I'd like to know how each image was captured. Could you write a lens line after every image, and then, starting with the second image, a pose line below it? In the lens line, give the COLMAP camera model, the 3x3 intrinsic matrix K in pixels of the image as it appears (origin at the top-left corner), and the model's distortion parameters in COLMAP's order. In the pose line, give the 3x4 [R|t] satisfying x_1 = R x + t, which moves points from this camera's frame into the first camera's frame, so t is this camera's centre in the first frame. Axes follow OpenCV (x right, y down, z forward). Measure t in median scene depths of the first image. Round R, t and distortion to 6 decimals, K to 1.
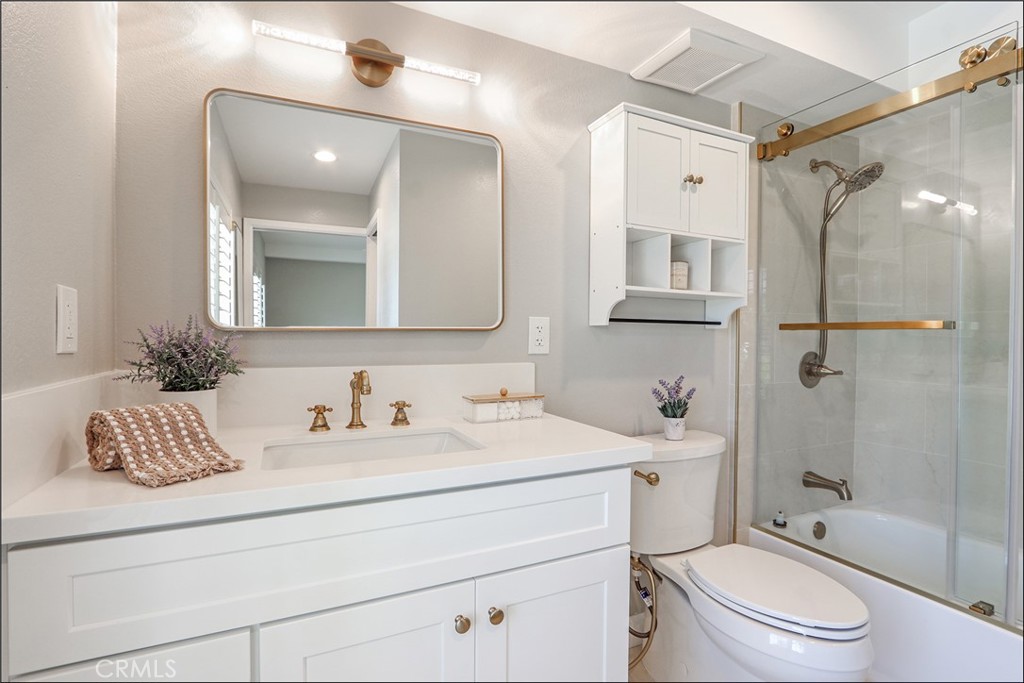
lens RADIAL K [[495.4, 0, 512.7], [0, 495.4, 343.3], [0, 0, 1]] dist [-0.021291, -0.000931]
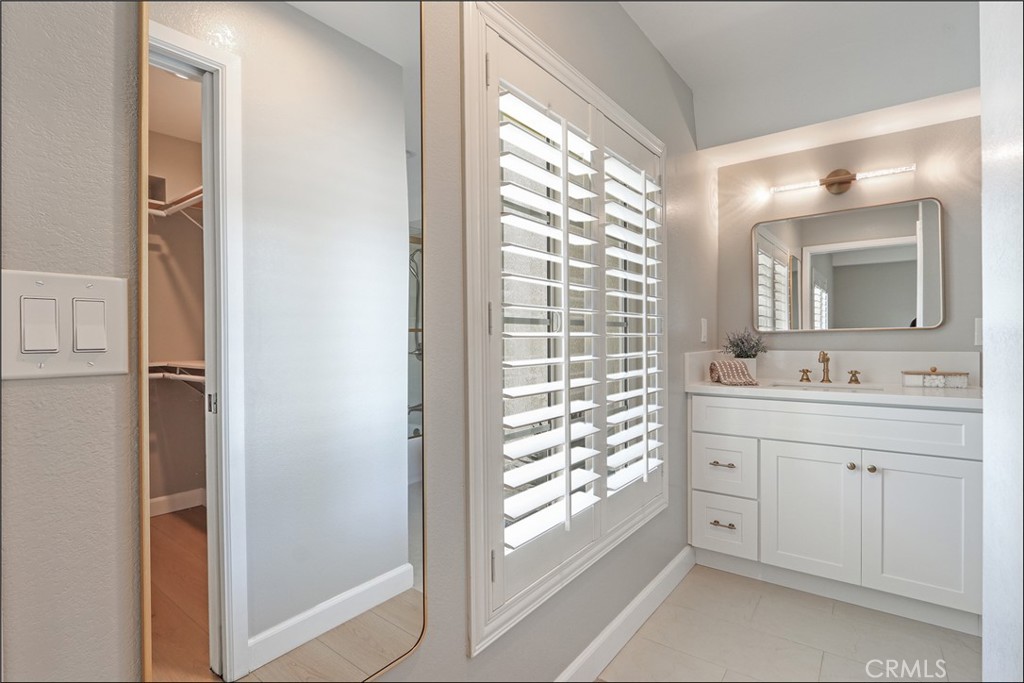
lens RADIAL K [[495.4, 0, 511.2], [0, 495.4, 342.2], [0, 0, 1]] dist [-0.021291, -0.000931]
pose [[0.462290, -0.004753, -0.886716, 0.826612], [-0.000260, 0.999985, -0.005496, 0.027616], [0.886729, 0.002771, 0.462282, -0.981527]]
